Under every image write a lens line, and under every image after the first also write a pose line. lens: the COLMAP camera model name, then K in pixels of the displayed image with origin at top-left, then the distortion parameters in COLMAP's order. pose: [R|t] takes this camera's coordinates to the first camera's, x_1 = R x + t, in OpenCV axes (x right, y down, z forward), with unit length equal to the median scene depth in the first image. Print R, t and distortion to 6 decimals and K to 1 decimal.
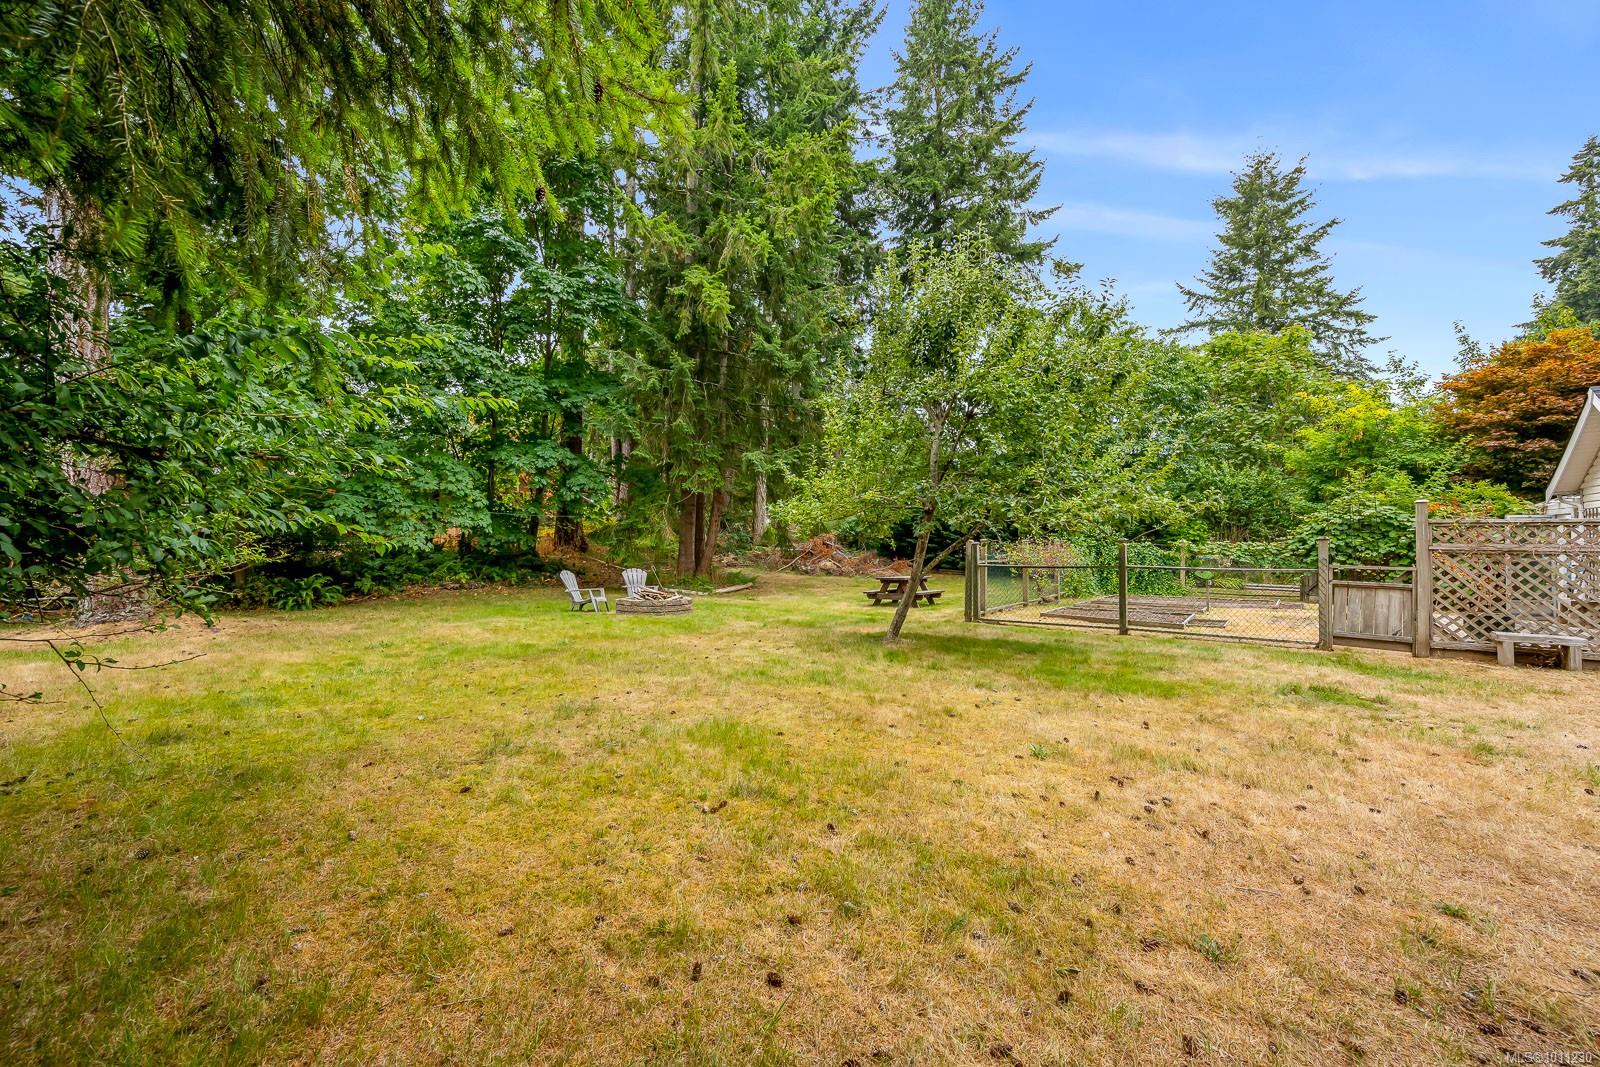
lens RADIAL K [[622.3, 0, 795.7], [0, 622.3, 536.1], [0, 0, 1]] dist [-0.001652, -0.000029]
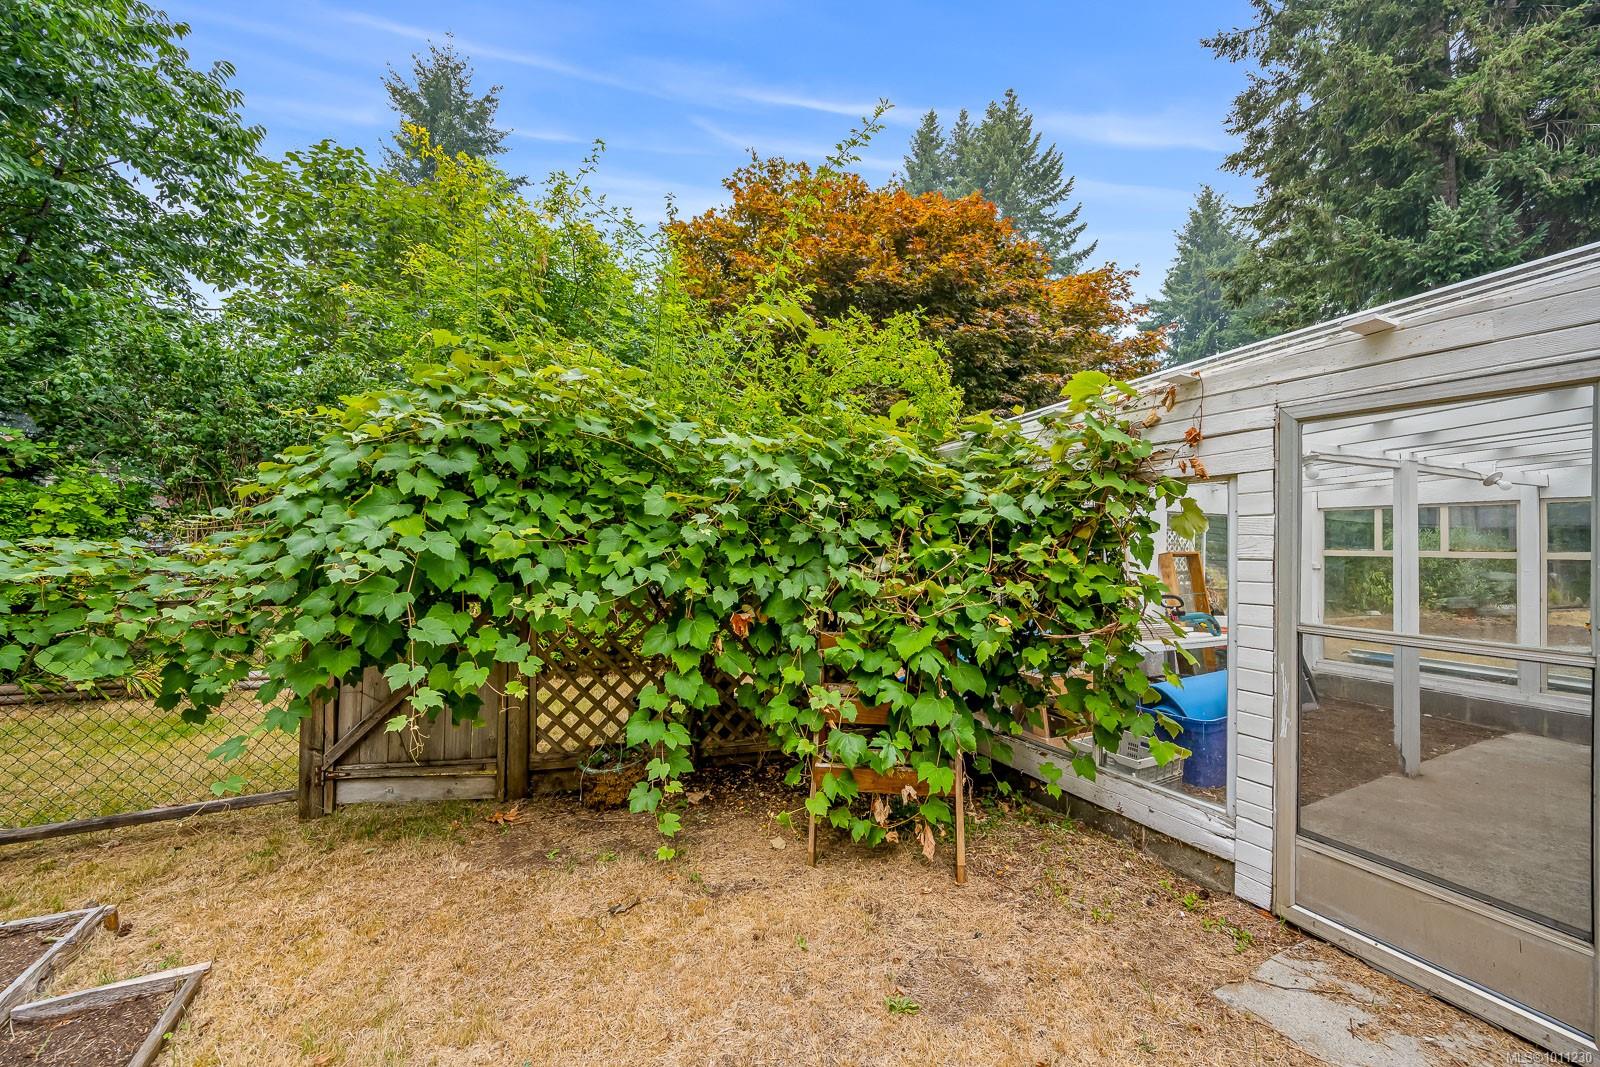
lens RADIAL K [[628.8, 0, 805.1], [0, 628.8, 541.7], [0, 0, 1]] dist [-0.000663, 0.000102]
pose [[0.424403, 0.010734, 0.905410, 0.258524], [-0.012355, 0.999905, -0.006063, 0.003535], [-0.905389, -0.008613, 0.424495, 0.282423]]
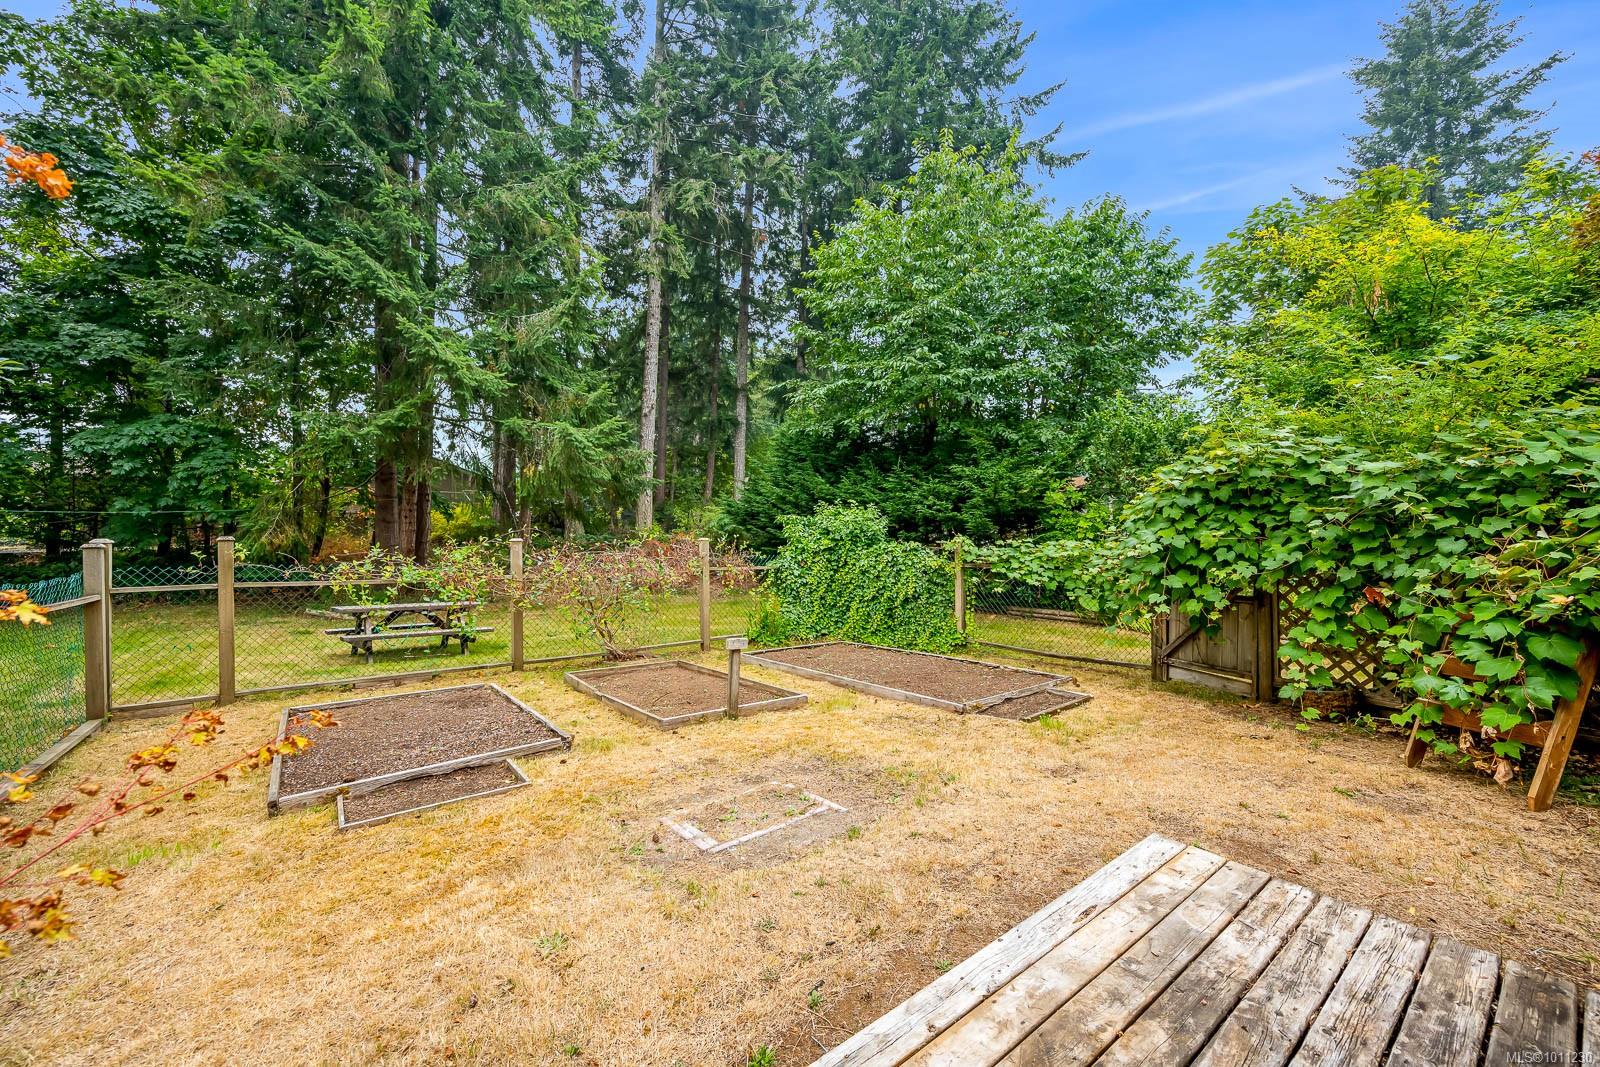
lens RADIAL K [[622.3, 0, 795.7], [0, 622.3, 536.1], [0, 0, 1]] dist [-0.001652, -0.000029]
pose [[0.974630, -0.002414, -0.223809, 0.251269], [0.001083, 0.999981, -0.006073, 0.003536], [0.223819, 0.005677, 0.974614, 0.200169]]
